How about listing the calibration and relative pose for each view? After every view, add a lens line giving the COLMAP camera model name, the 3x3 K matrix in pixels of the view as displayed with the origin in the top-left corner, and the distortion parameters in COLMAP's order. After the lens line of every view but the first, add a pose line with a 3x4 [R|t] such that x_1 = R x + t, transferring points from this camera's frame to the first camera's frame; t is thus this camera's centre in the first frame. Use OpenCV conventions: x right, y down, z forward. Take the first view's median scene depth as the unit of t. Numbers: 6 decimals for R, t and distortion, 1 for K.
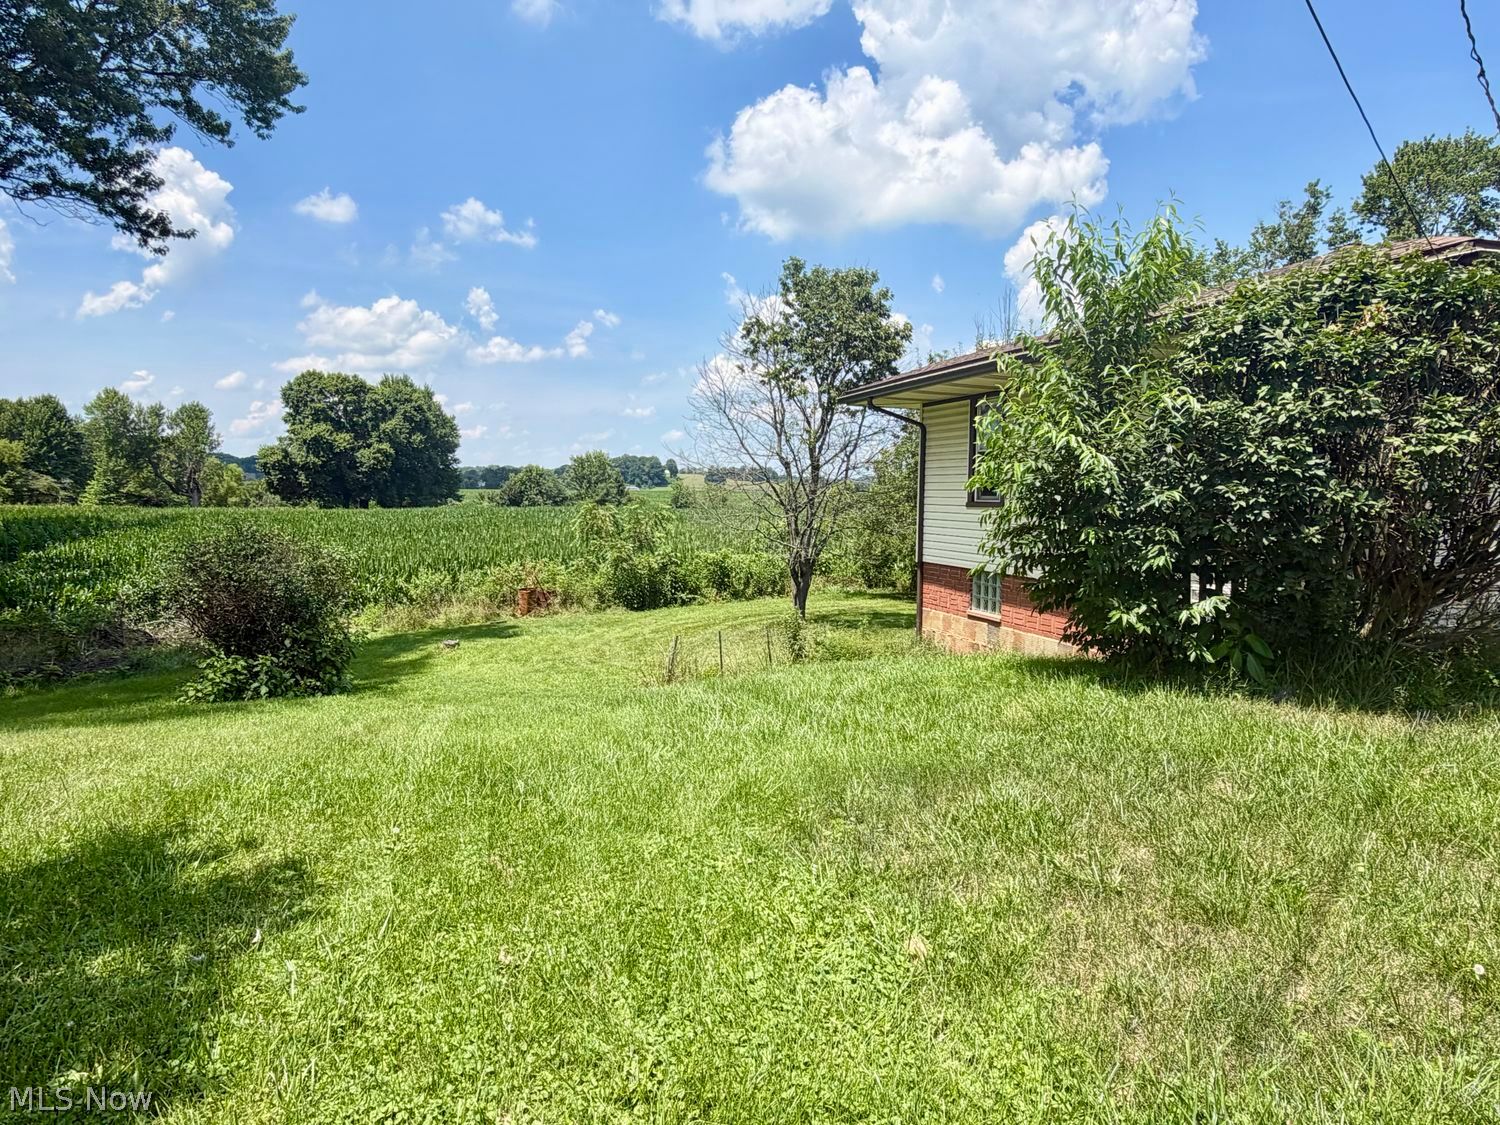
lens RADIAL K [[930.9, 0, 756.2], [0, 930.9, 567.8], [0, 0, 1]] dist [0.002220, 0.004845]
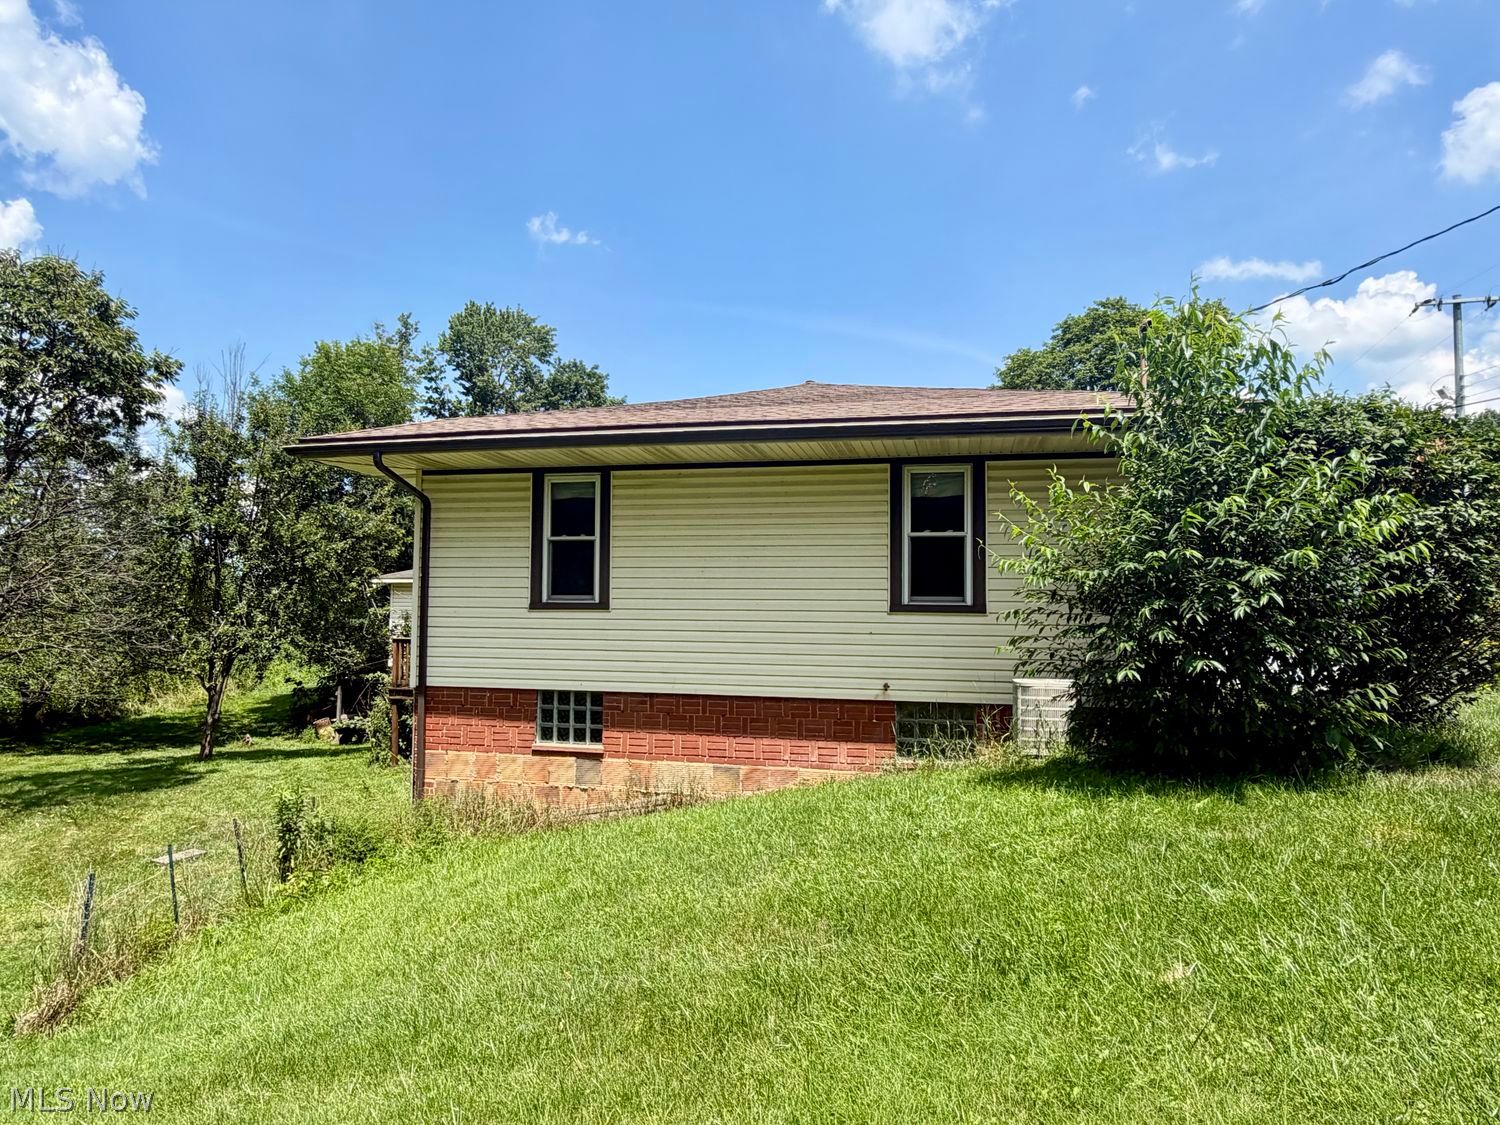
lens RADIAL K [[930.9, 0, 756.2], [0, 930.9, 567.8], [0, 0, 1]] dist [0.002220, 0.004845]
pose [[0.530486, 0.036320, 0.846915, -0.301969], [0.063154, 0.994612, -0.082212, -0.022273], [-0.845338, 0.097098, 0.525334, 0.397586]]
